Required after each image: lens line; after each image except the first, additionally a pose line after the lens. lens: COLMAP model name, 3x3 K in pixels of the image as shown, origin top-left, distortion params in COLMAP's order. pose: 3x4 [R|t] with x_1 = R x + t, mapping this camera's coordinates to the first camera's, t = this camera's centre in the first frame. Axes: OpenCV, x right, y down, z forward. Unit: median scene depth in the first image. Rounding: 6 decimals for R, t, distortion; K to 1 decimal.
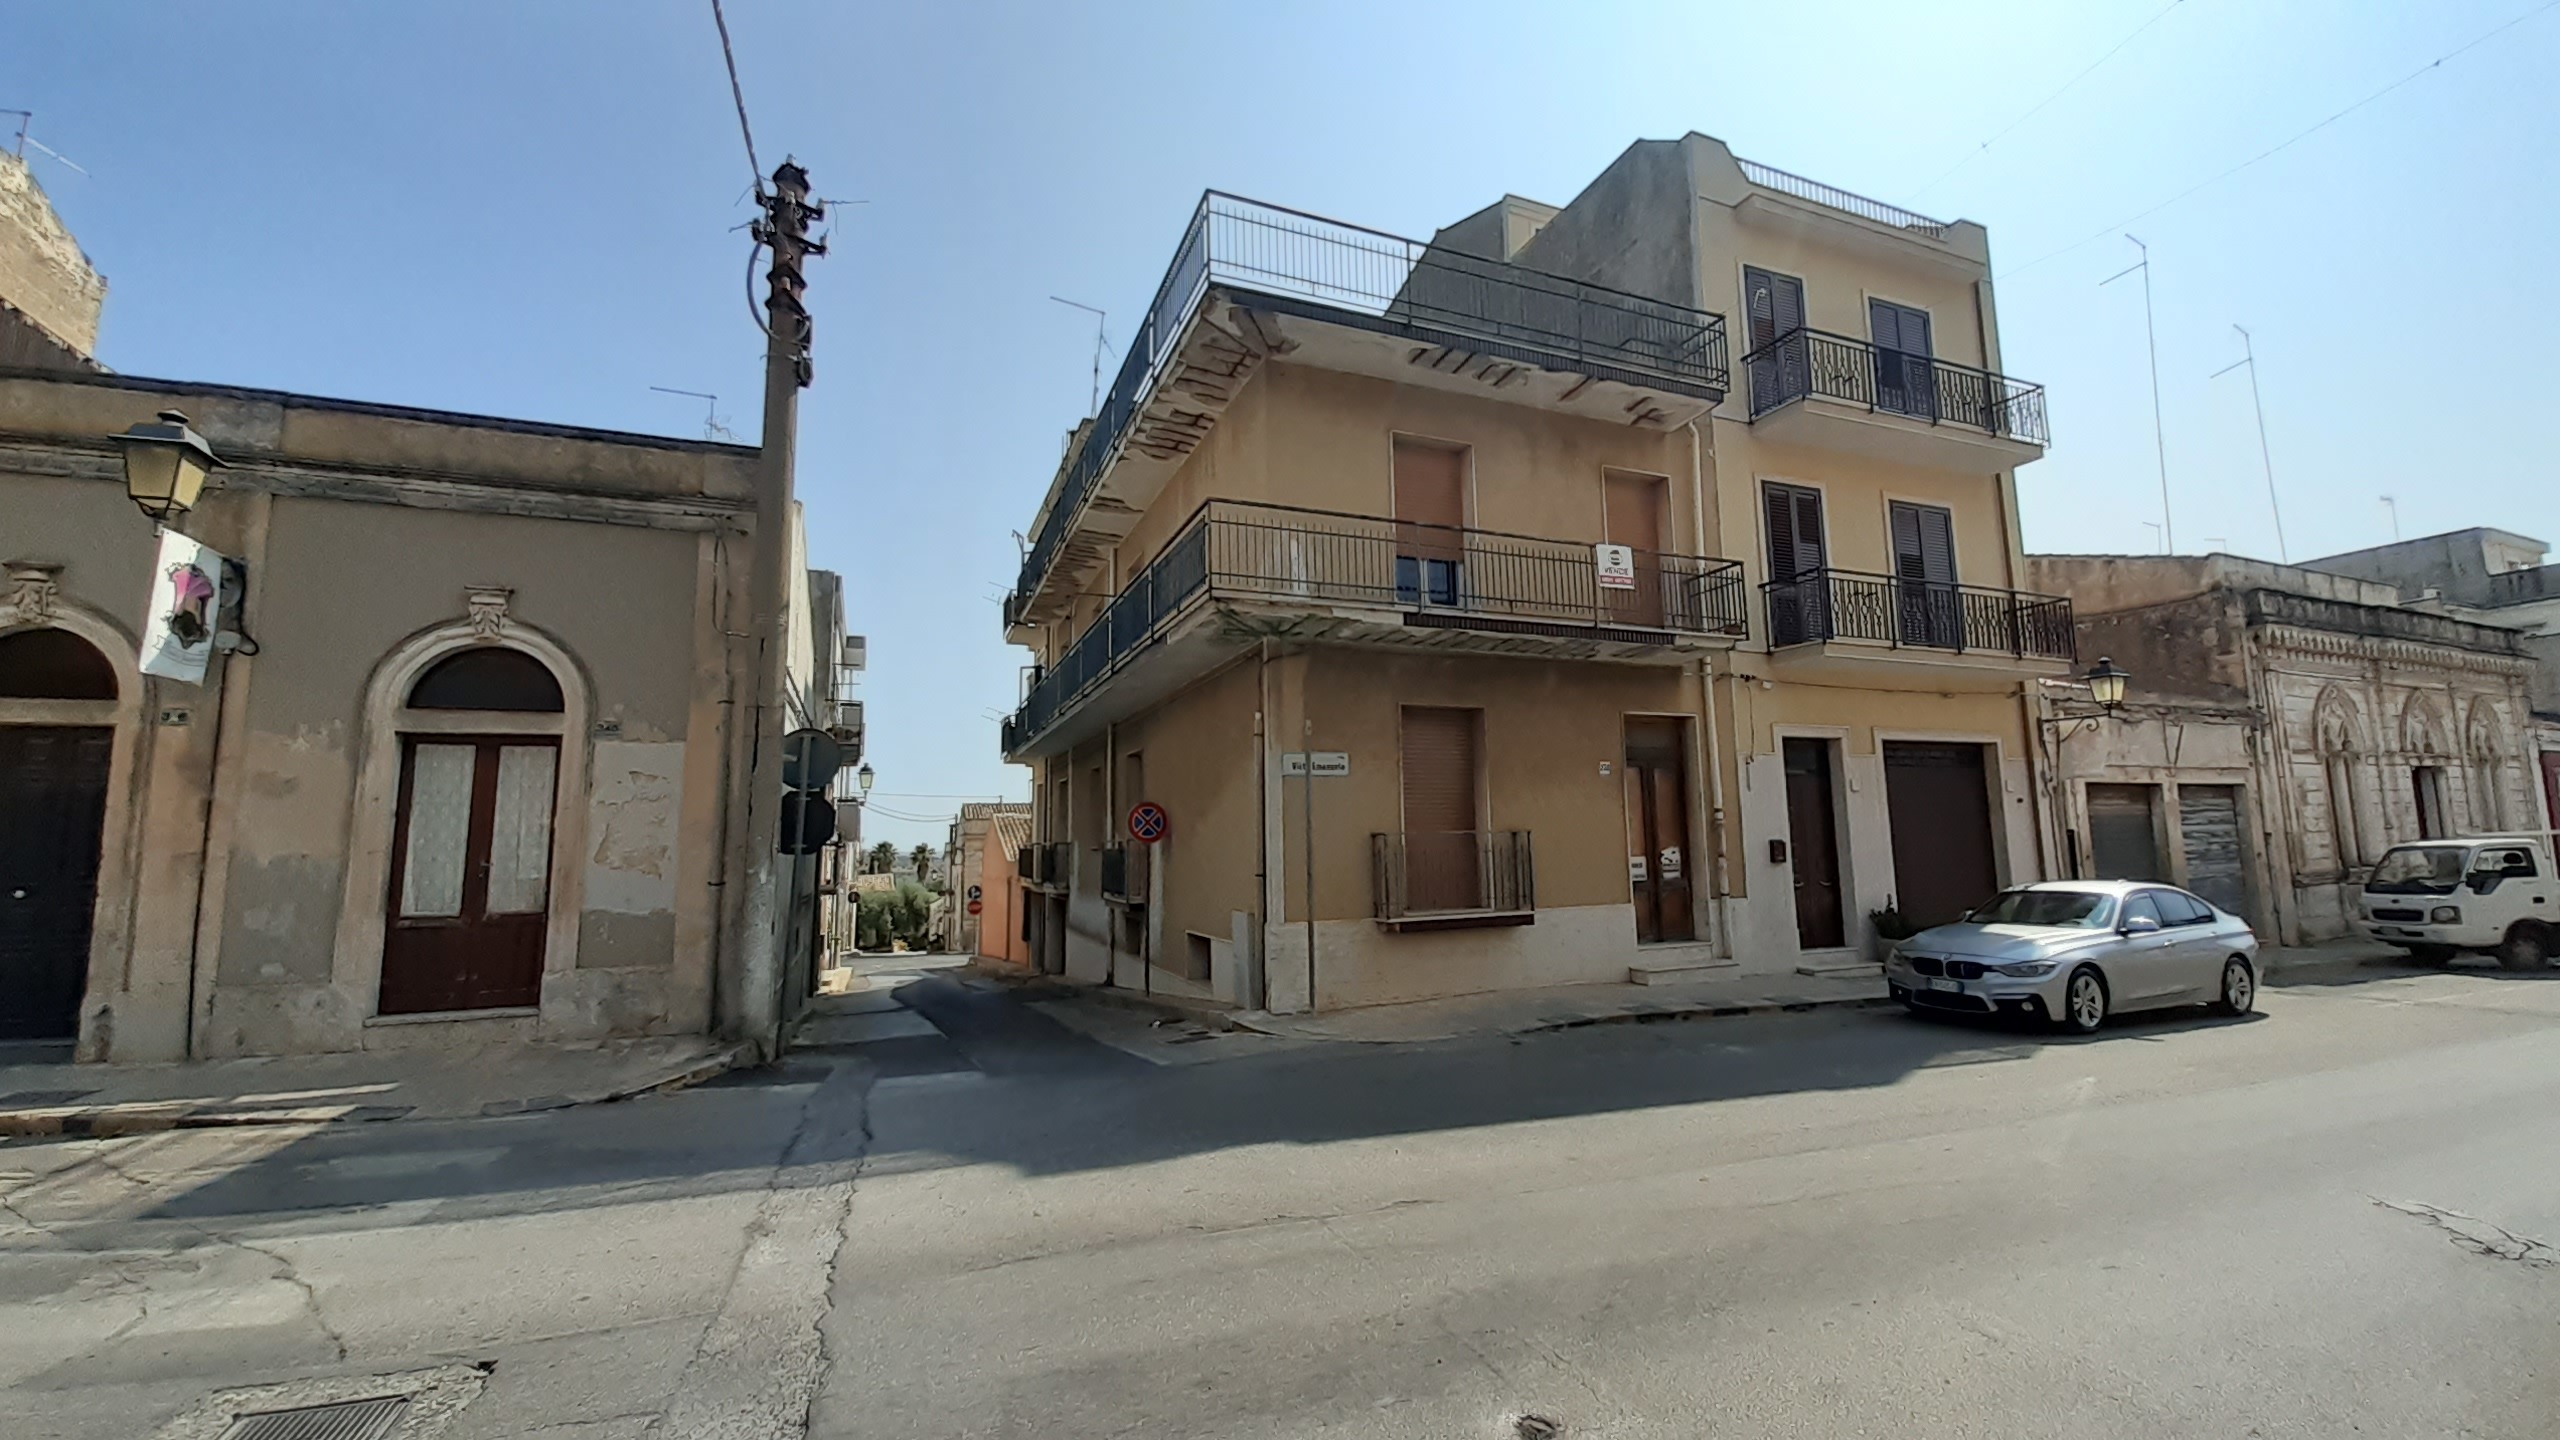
lens RADIAL K [[1002.4, 0, 1301.2], [0, 1002.4, 716.1], [0, 0, 1]] dist [0.010332, -0.008824]
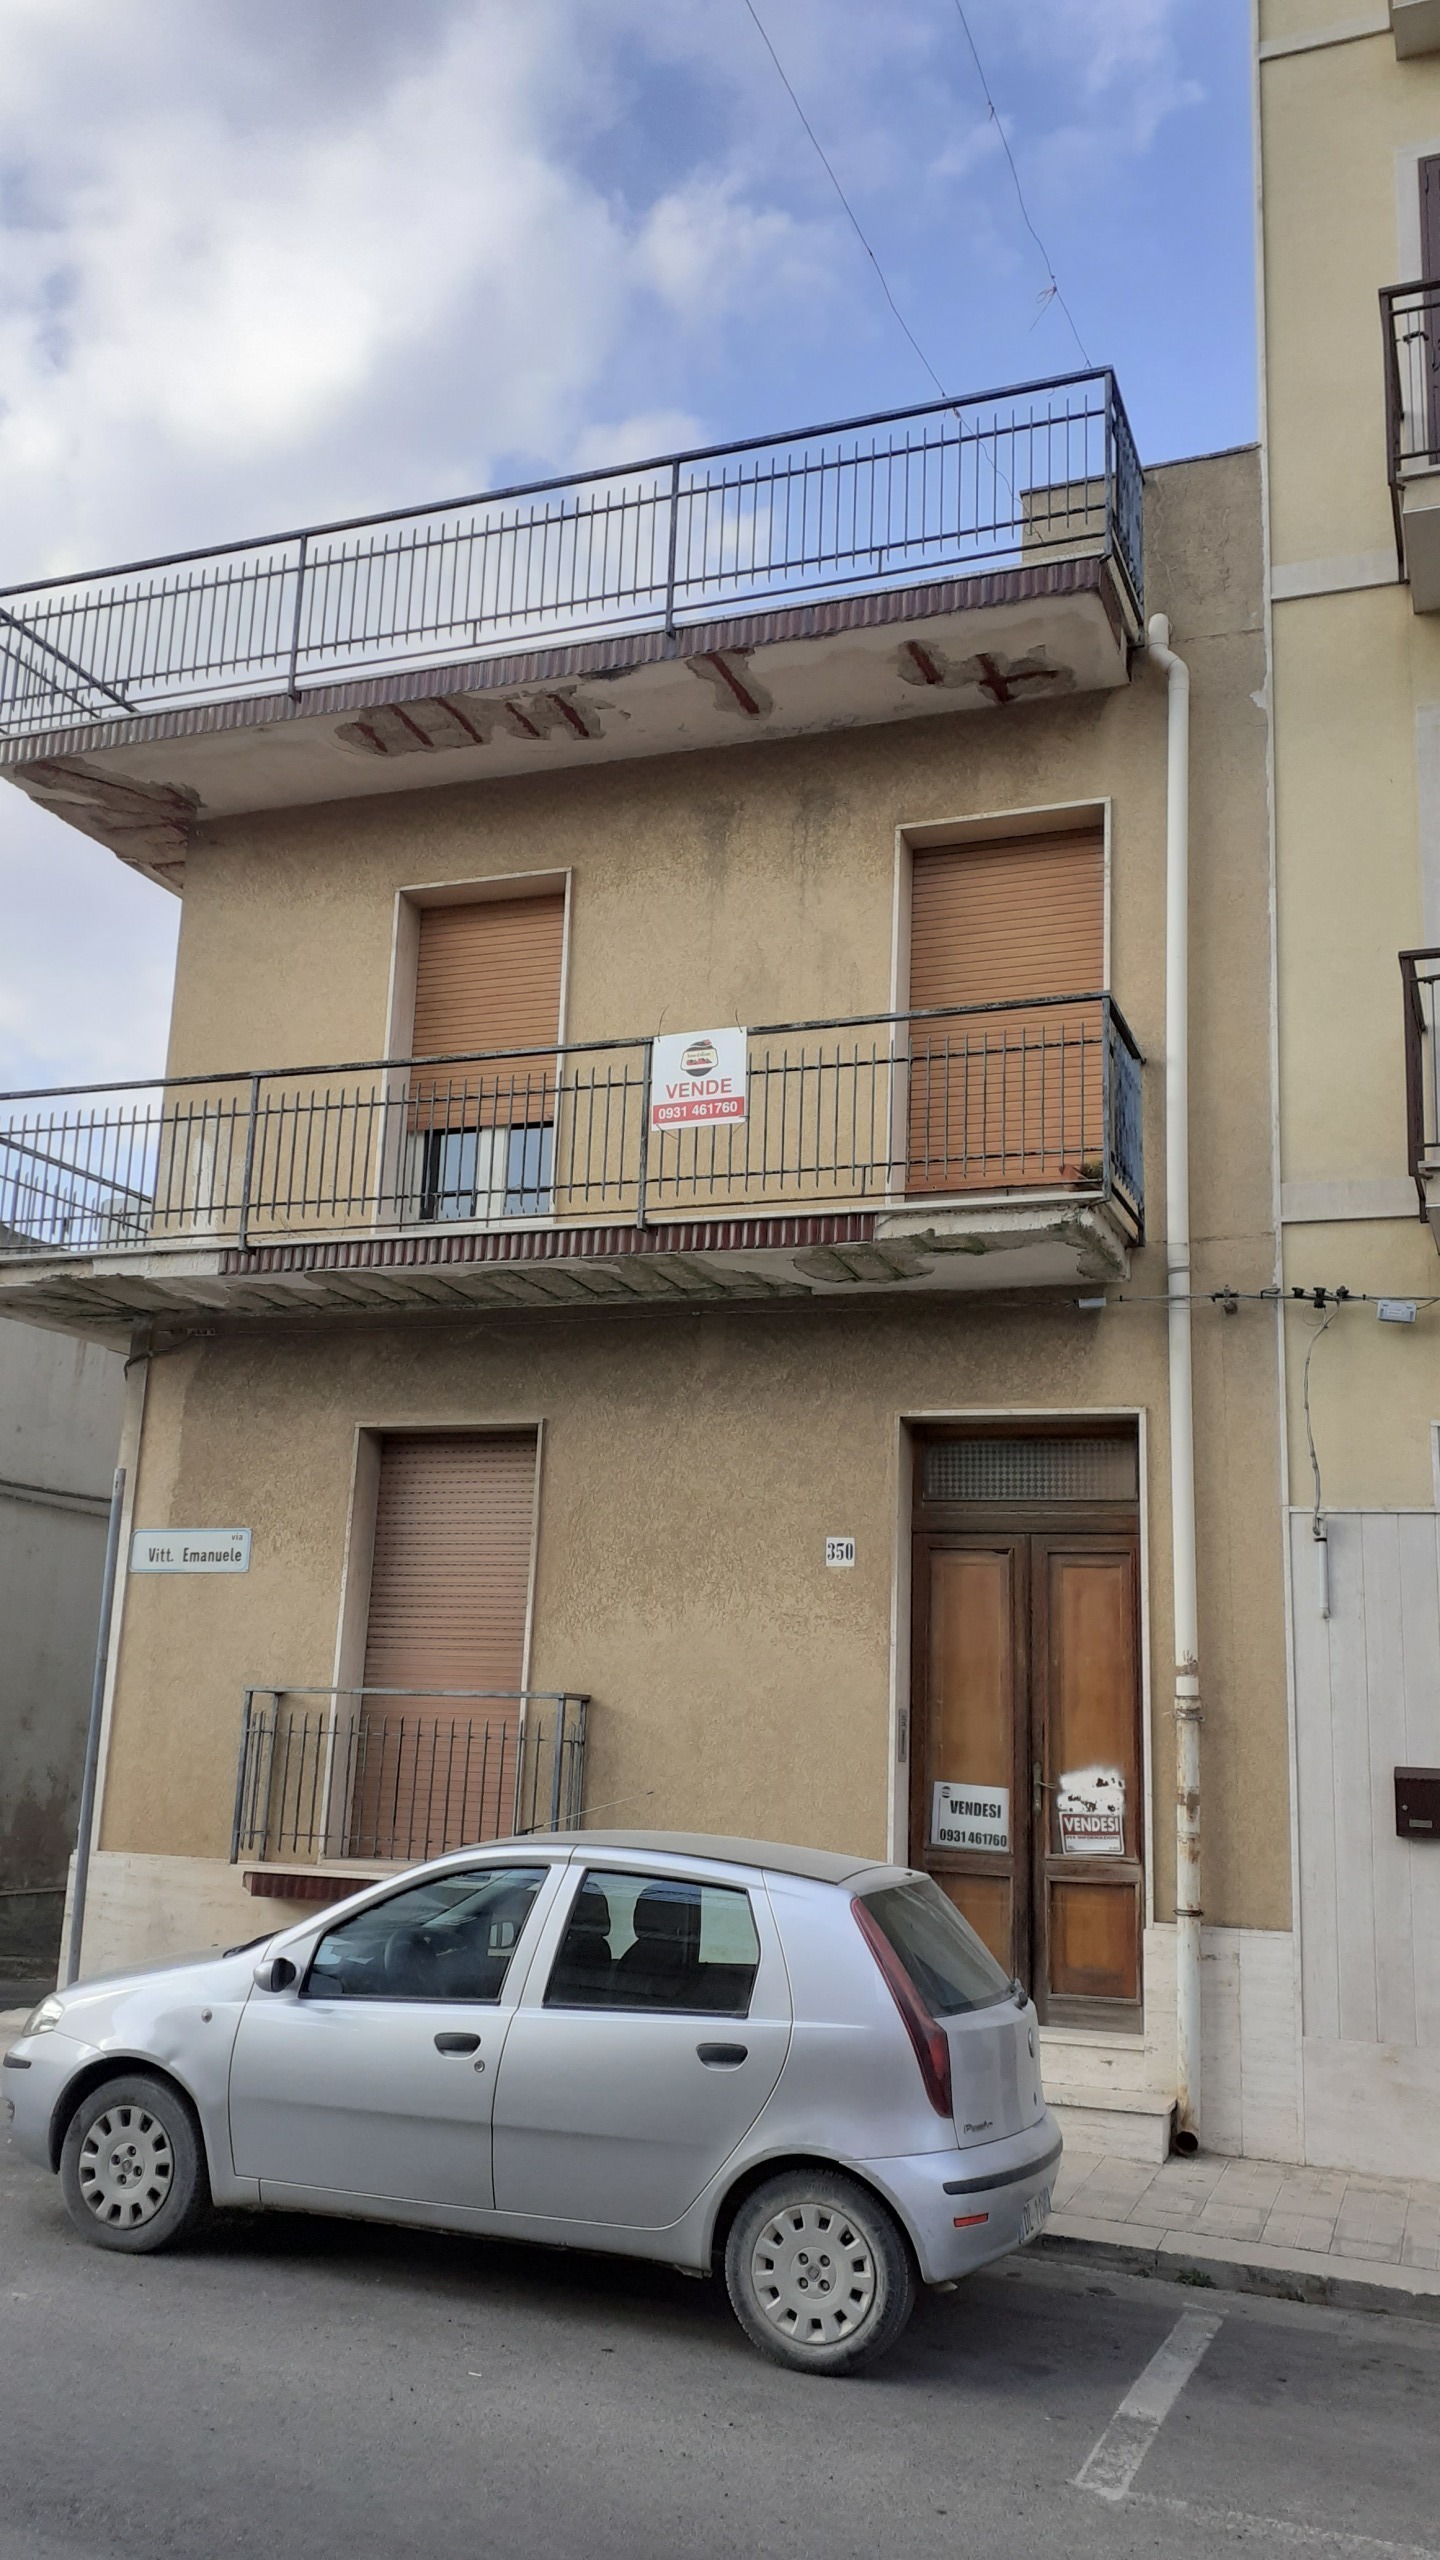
lens RADIAL K [[2054.3, 0, 672.0], [0, 2054.3, 1283.7], [0, 0, 1]] dist [0.114075, -0.226349]
pose [[0.716255, -0.101540, -0.690412, 0.870884], [0.034671, 0.993313, -0.110120, 0.033436], [0.696977, 0.054937, 0.714986, 0.354333]]
